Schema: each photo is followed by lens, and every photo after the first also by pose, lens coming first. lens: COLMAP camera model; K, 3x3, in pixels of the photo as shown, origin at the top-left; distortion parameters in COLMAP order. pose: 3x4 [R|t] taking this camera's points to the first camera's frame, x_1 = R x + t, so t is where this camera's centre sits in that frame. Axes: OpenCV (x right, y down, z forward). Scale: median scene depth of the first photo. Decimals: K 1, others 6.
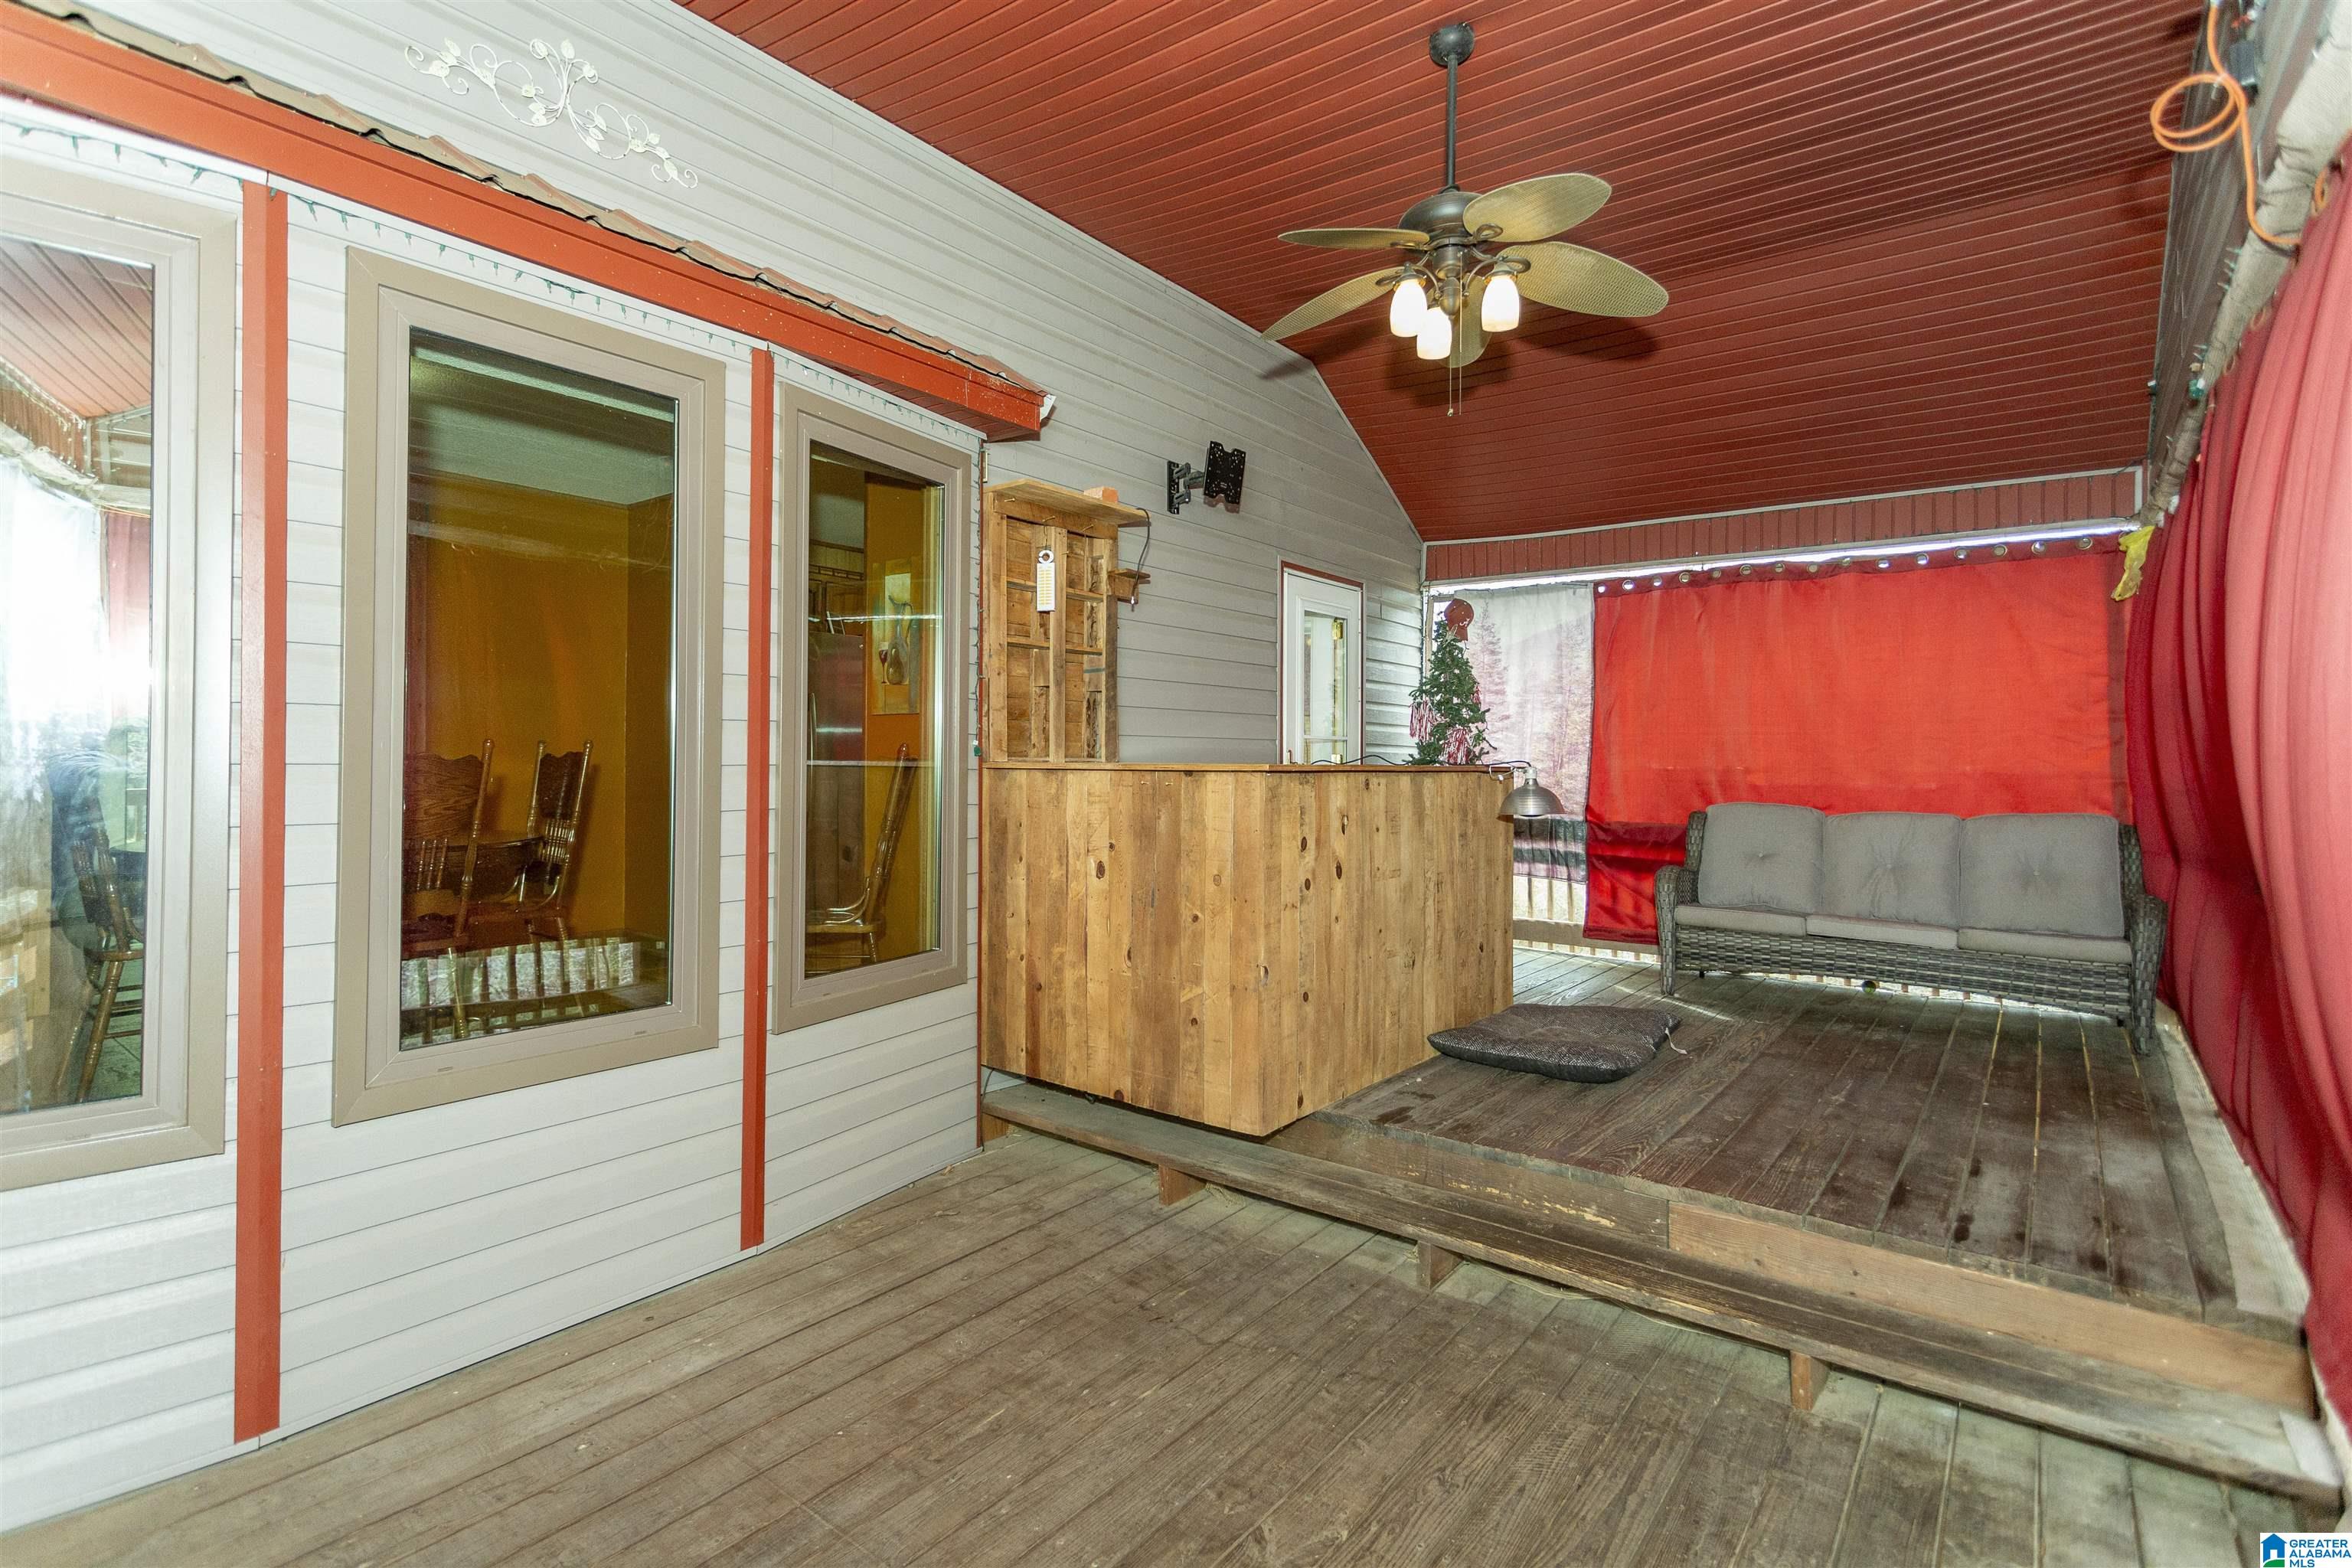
lens RADIAL K [[1112.6, 0, 1166.5], [0, 1112.6, 754.4], [0, 0, 1]] dist [0.000783, -0.000496]
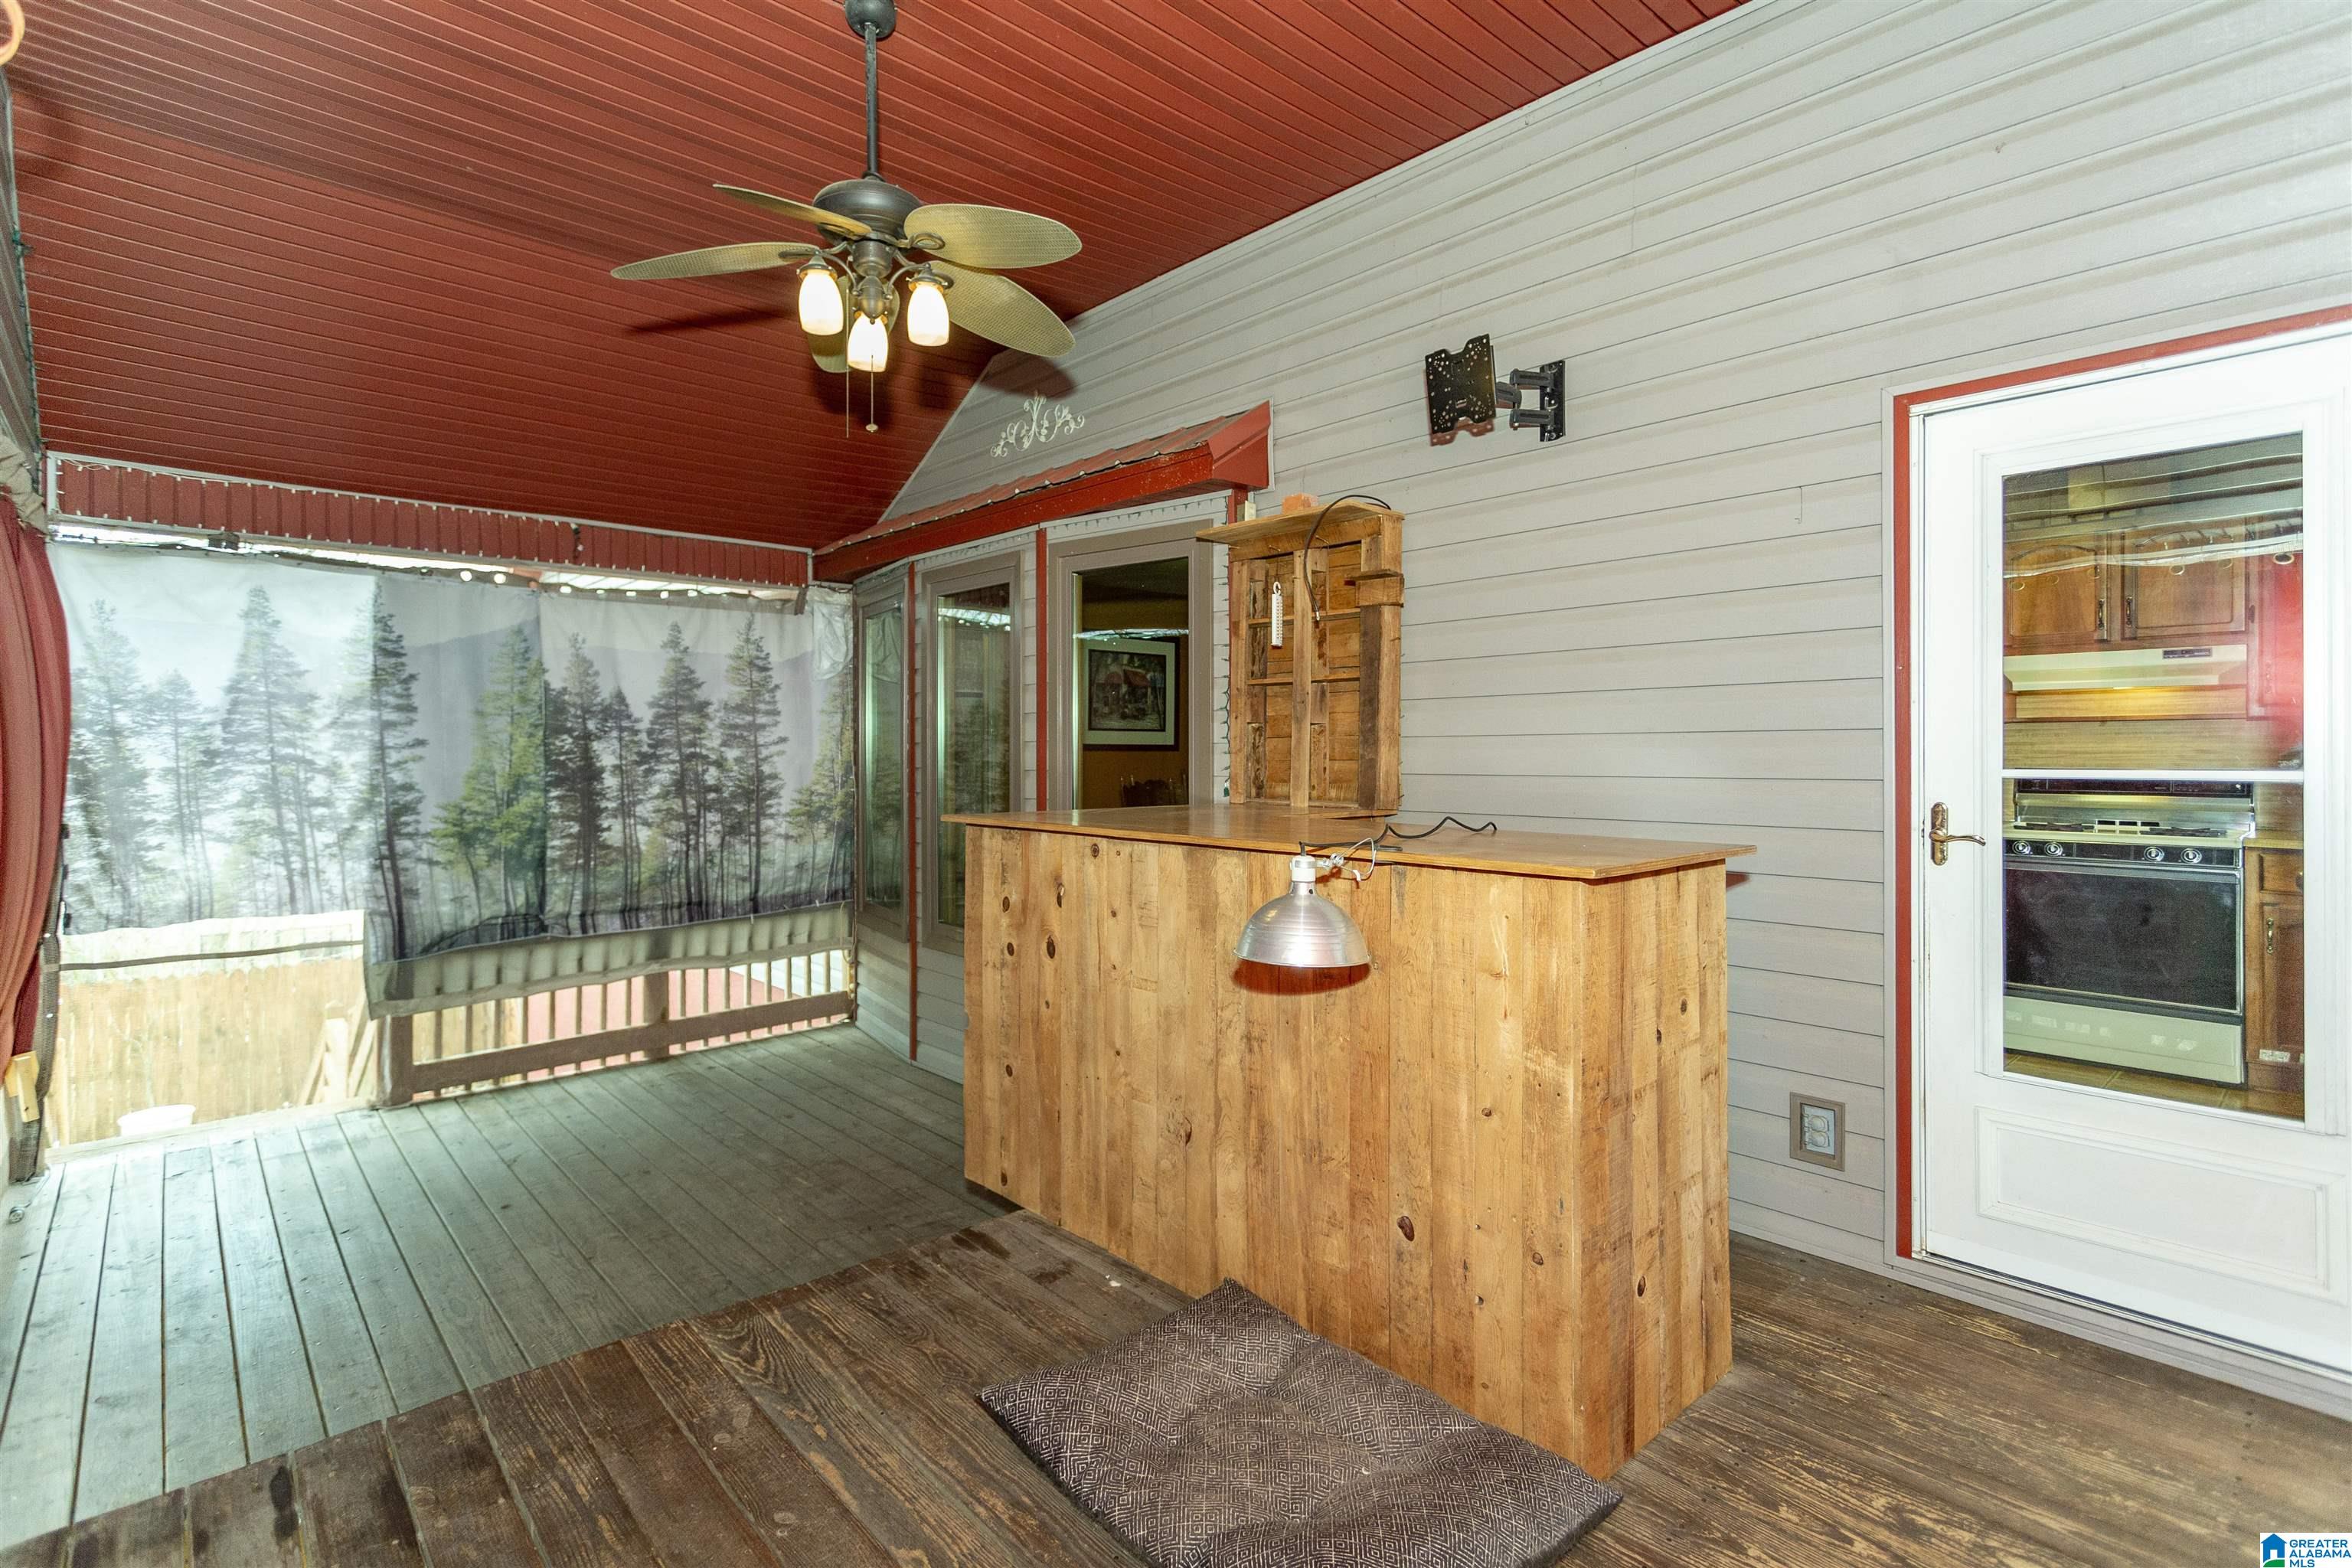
lens RADIAL K [[1112.6, 0, 1166.5], [0, 1112.6, 754.4], [0, 0, 1]] dist [0.000783, -0.000496]
pose [[-0.163627, -0.005617, -0.986506, 1.042666], [0.005077, 0.999966, -0.006536, -0.038652], [0.986509, -0.006078, -0.163593, 1.315988]]
